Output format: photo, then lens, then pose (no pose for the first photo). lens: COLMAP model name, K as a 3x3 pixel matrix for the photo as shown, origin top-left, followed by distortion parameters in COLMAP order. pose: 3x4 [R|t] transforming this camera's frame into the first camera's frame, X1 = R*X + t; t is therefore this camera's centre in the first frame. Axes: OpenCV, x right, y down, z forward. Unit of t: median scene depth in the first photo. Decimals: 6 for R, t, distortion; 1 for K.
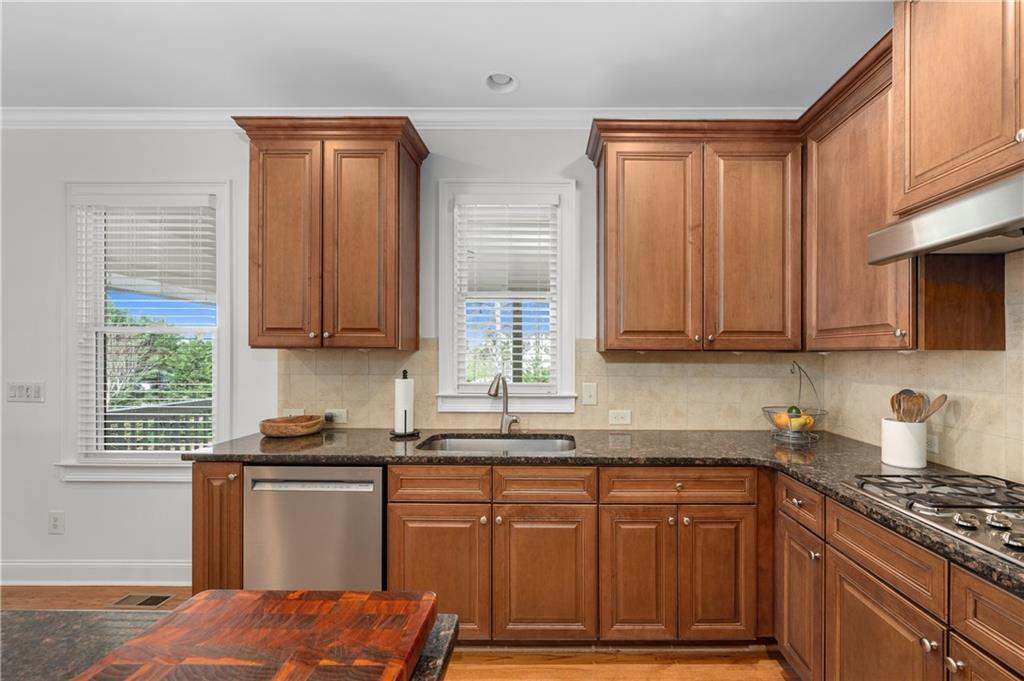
lens RADIAL K [[419.4, 0, 550.8], [0, 419.4, 355.0], [0, 0, 1]] dist [-0.001933, -0.000157]
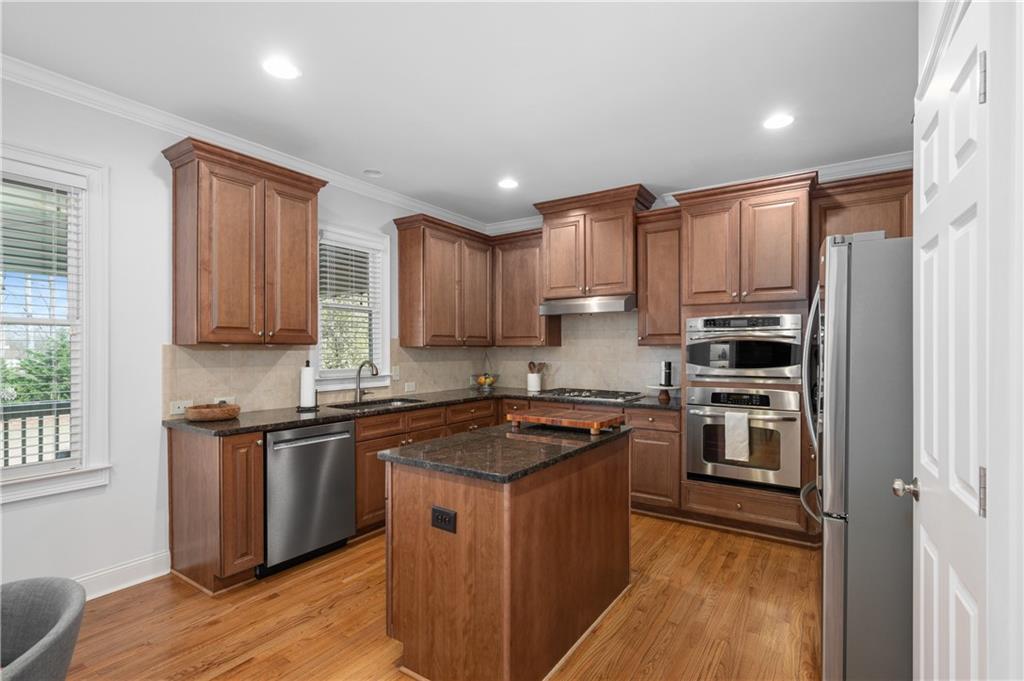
lens RADIAL K [[477.3, 0, 516.7], [0, 477.3, 349.6], [0, 0, 1]] dist [0.000687, -0.000035]
pose [[0.553370, -0.006475, 0.832911, -1.524907], [0.003603, 0.999979, 0.005380, -0.005117], [-0.832928, 0.000024, 0.553381, -0.489018]]
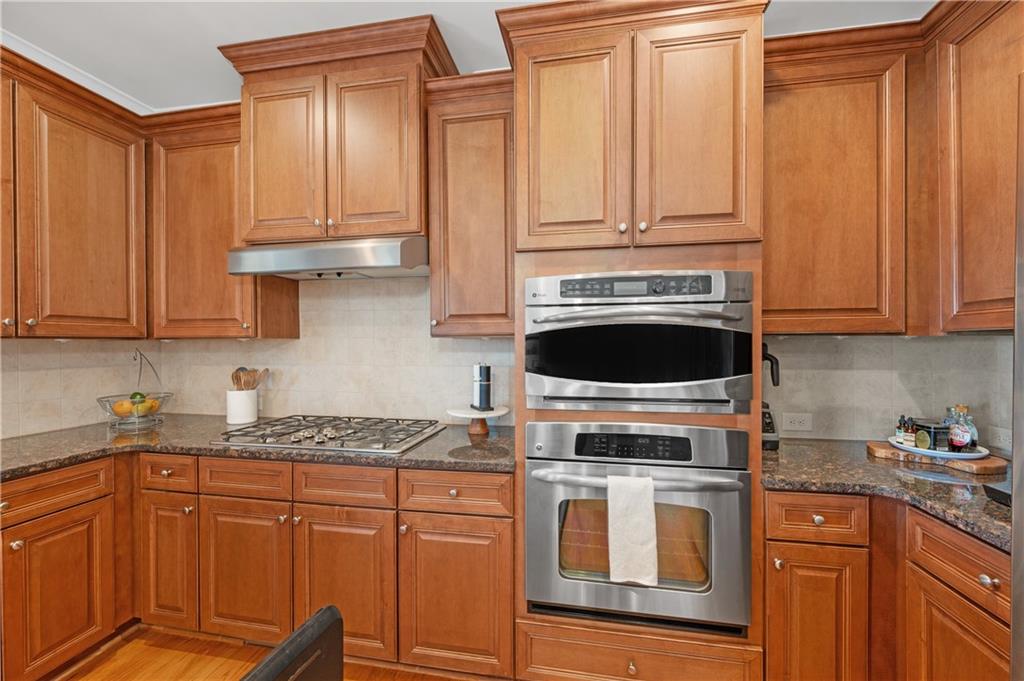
lens RADIAL K [[408.3, 0, 514.9], [0, 408.3, 344.0], [0, 0, 1]] dist [-0.002694, -0.000246]
pose [[0.177763, -0.008576, 0.984036, -0.279944], [0.005755, 0.999954, 0.007675, 0.001917], [-0.984057, 0.004299, 0.177804, -0.101226]]
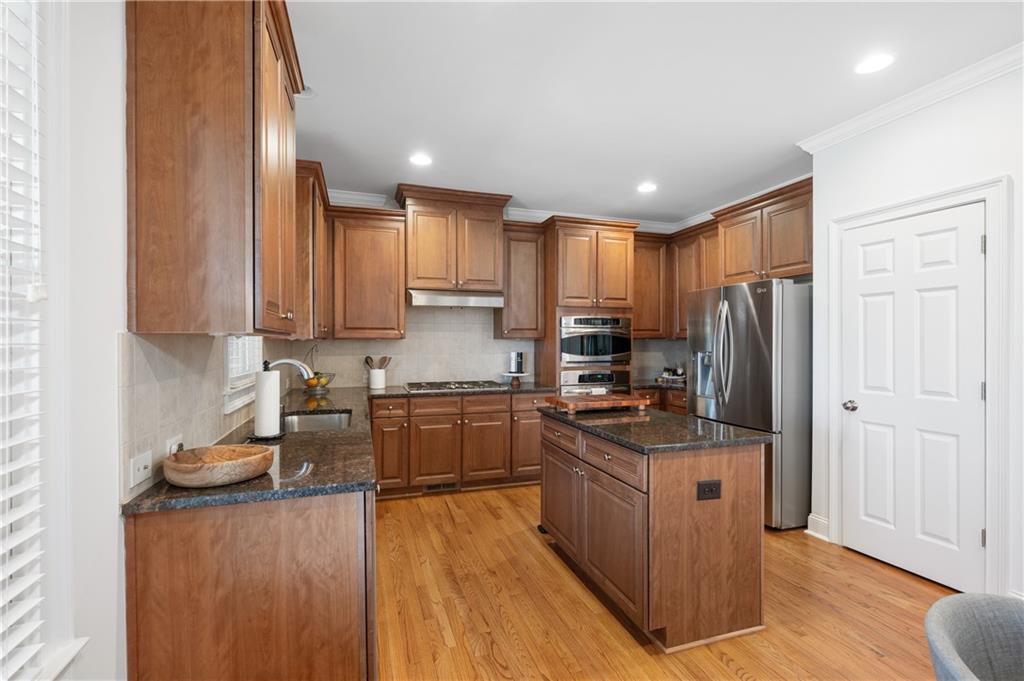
lens RADIAL K [[463.8, 0, 517.4], [0, 463.8, 343.0], [0, 0, 1]] dist [0.000598, 0.000029]
pose [[-0.319383, -0.007400, 0.947597, -1.682692], [0.002664, 0.999959, 0.008706, -0.007519], [-0.947622, 0.005305, -0.319350, 1.002939]]
